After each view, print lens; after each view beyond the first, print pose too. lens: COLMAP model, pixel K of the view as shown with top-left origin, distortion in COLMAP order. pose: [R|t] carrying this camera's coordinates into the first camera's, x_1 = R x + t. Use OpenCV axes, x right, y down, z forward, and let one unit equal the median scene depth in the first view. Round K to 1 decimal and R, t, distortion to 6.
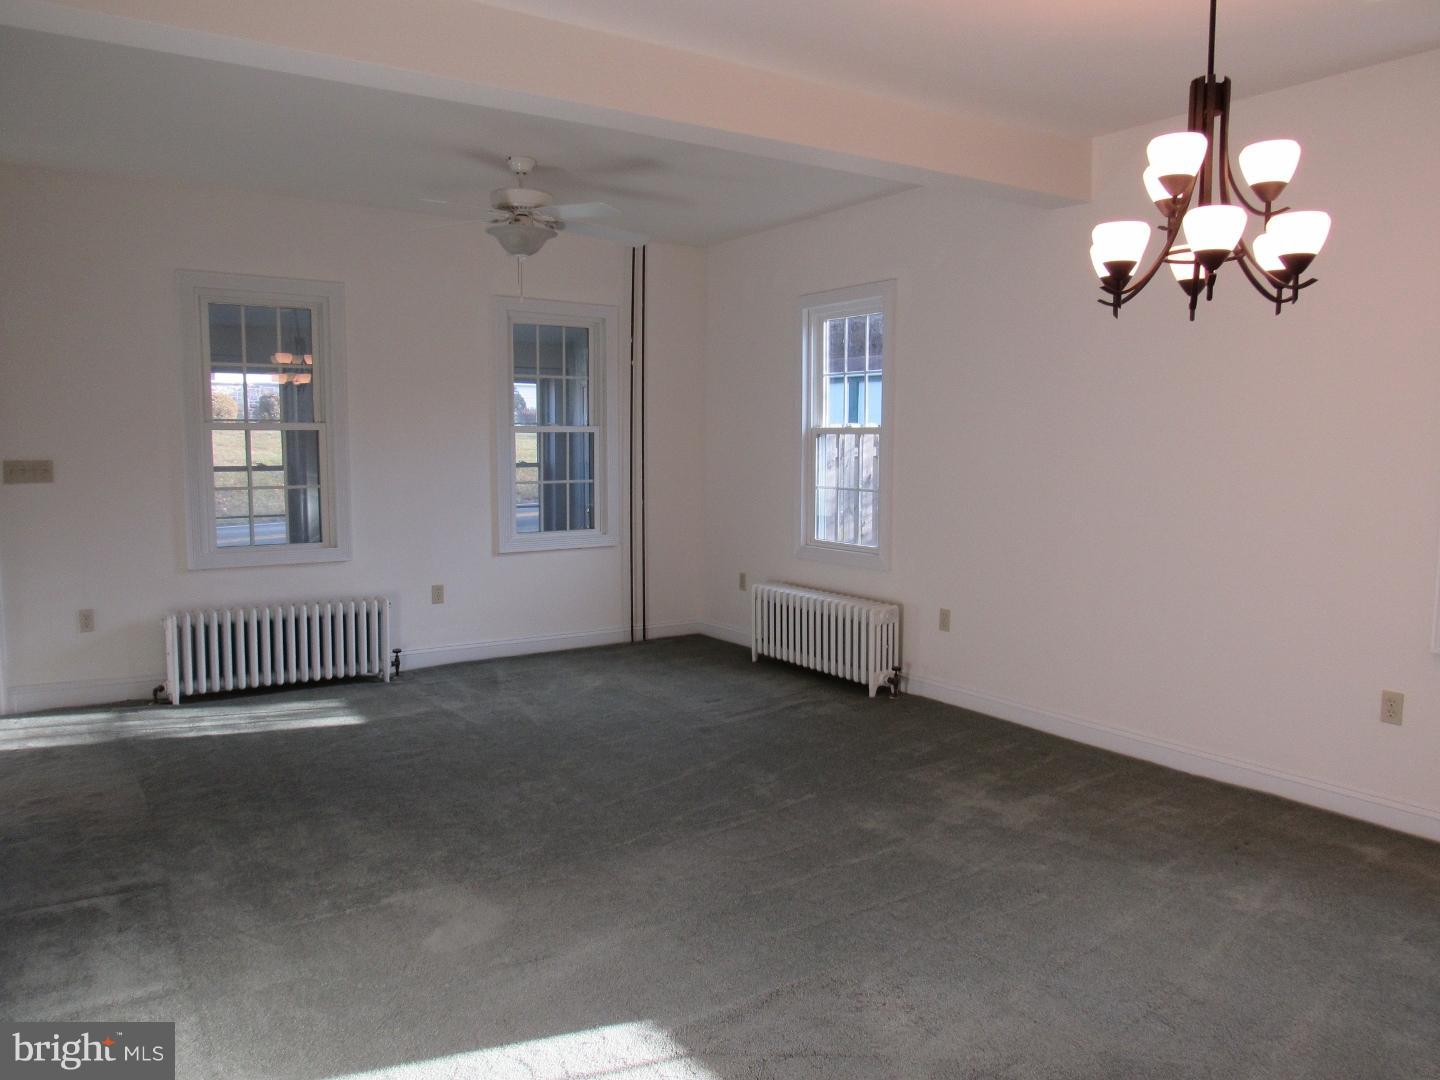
lens RADIAL K [[1045.4, 0, 721.0], [0, 1045.4, 537.6], [0, 0, 1]] dist [-0.029506, 0.003528]
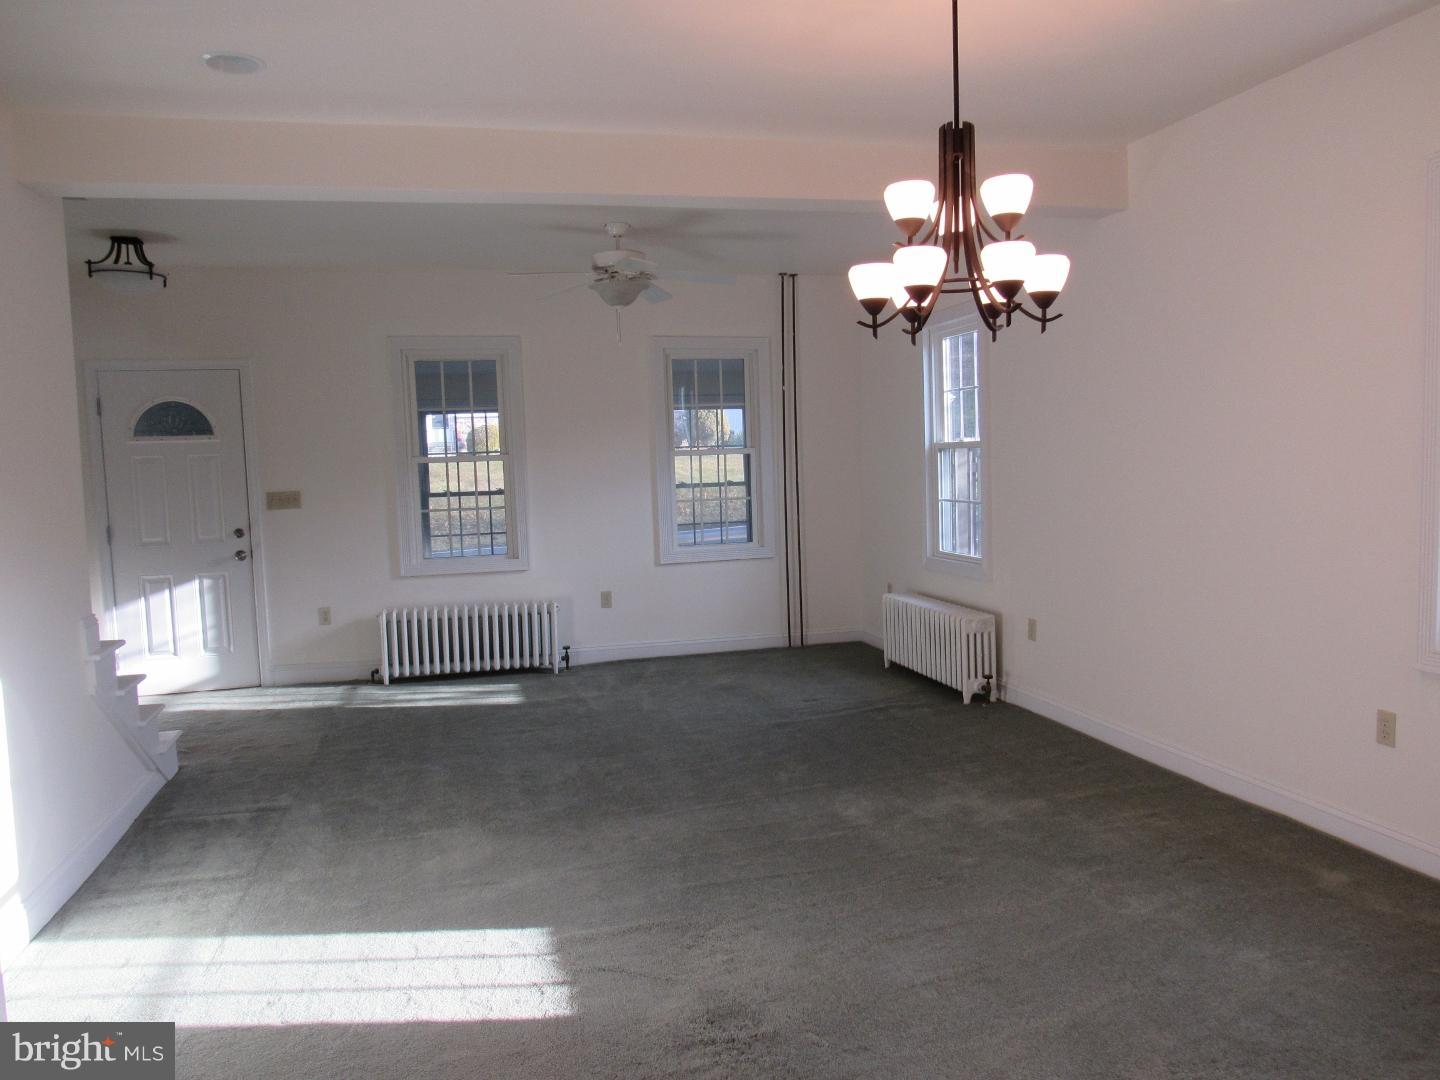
lens RADIAL K [[1045.4, 0, 721.2], [0, 1045.4, 539.4], [0, 0, 1]] dist [-0.029506, 0.003528]
pose [[0.942949, -0.007214, -0.332859, 0.269922], [0.003171, 0.999915, -0.012686, 0.003389], [0.332922, 0.010906, 0.942891, -0.051161]]
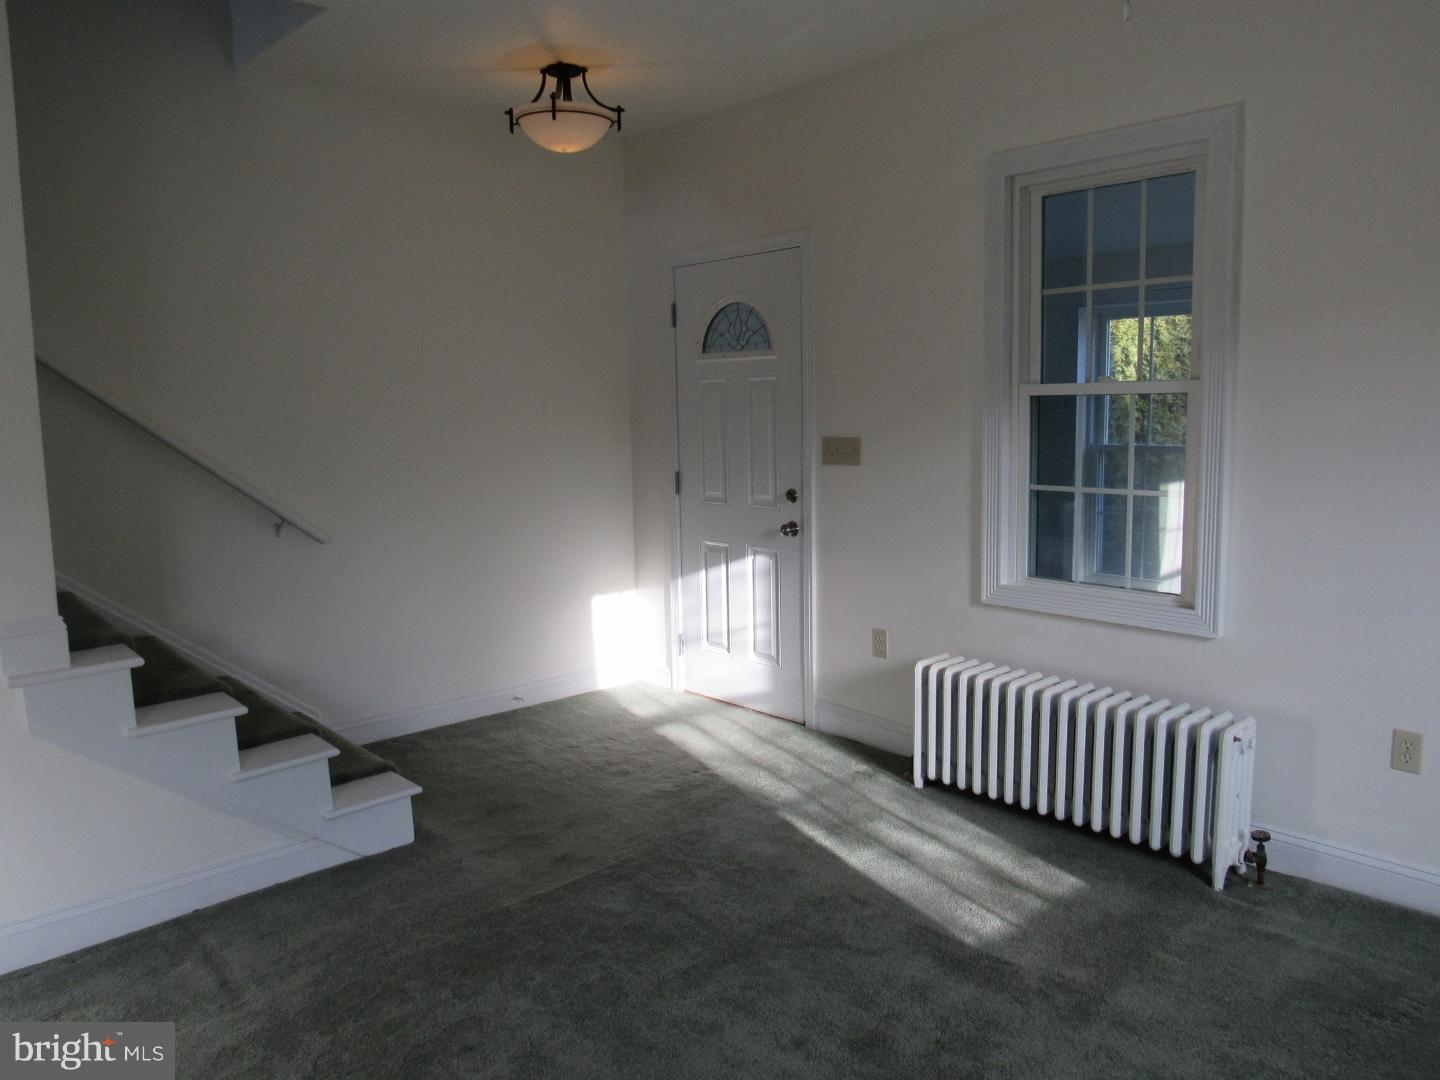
lens RADIAL K [[1045.4, 0, 723.1], [0, 1045.4, 548.5], [0, 0, 1]] dist [-0.029506, 0.003528]
pose [[0.129362, 0.127622, -0.983350, 0.138750], [-0.076897, 0.989988, 0.118368, -0.073746], [0.988611, 0.060305, 0.137881, 0.746284]]
